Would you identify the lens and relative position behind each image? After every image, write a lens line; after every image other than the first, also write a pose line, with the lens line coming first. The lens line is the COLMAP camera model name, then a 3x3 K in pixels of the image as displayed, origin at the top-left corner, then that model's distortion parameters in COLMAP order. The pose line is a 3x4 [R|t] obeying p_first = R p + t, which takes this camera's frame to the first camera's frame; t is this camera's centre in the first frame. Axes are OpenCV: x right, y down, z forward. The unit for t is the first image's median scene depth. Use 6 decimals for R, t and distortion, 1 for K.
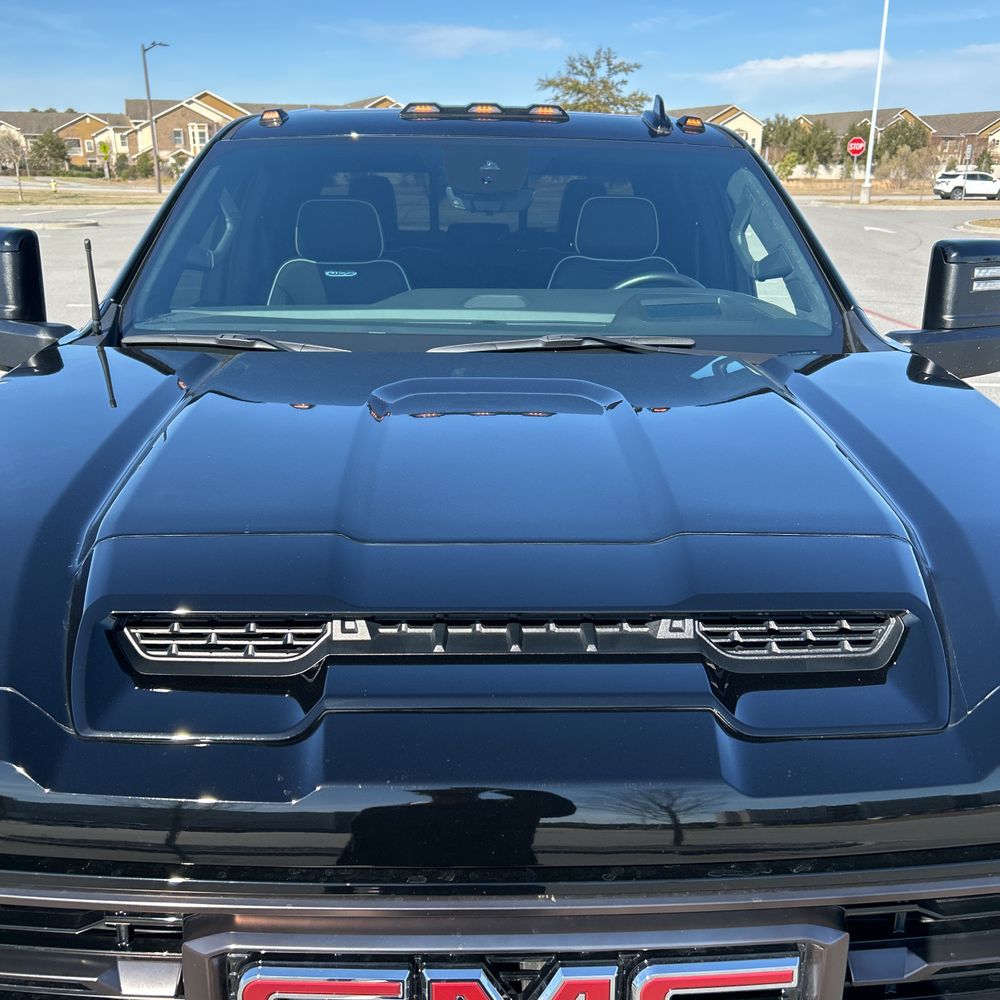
lens RADIAL K [[1011.0, 0, 502.5], [0, 1011.0, 505.8], [0, 0, 1]] dist [0.021404, 0.000000]
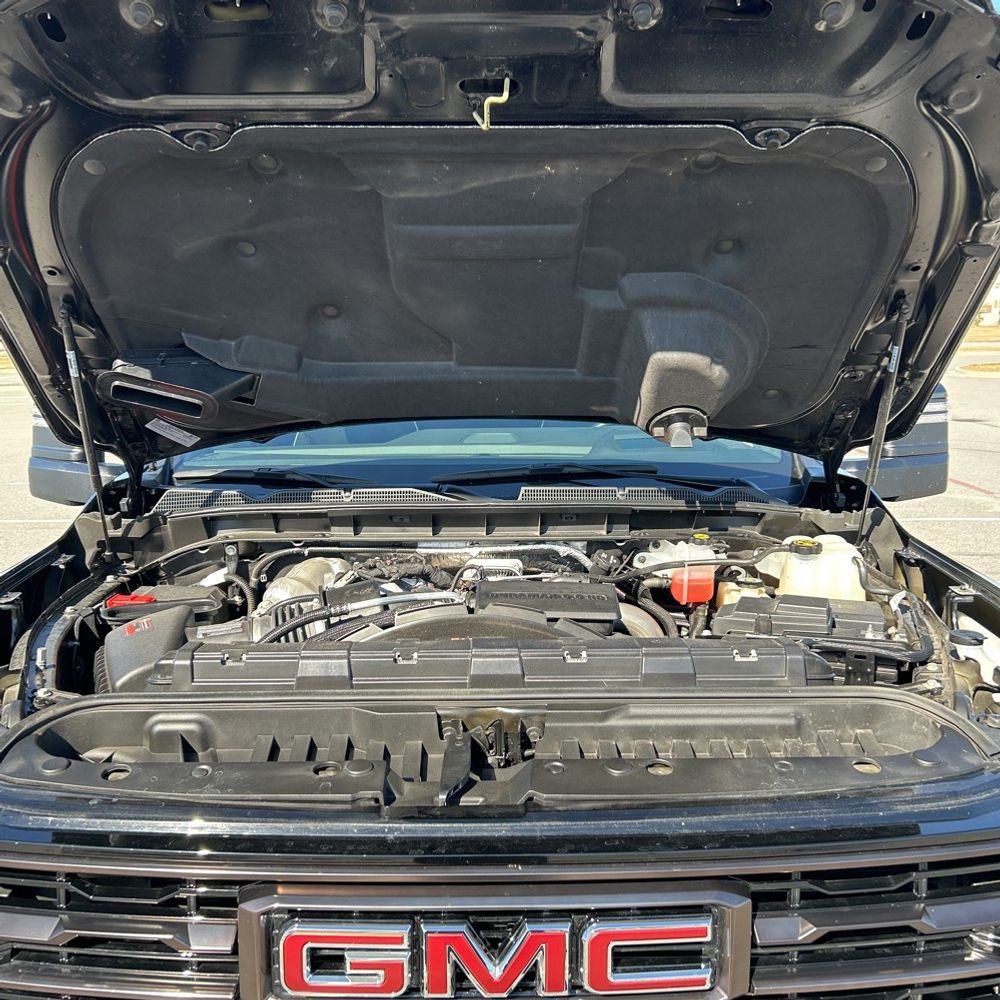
lens RADIAL K [[1011.0, 0, 499.6], [0, 1011.0, 496.4], [0, 0, 1]] dist [0.021404, 0.000000]
pose [[0.999779, -0.014961, -0.014735, 0.049829], [0.012531, 0.988135, -0.153075, 0.111364], [0.016851, 0.152856, 0.988105, -0.368053]]
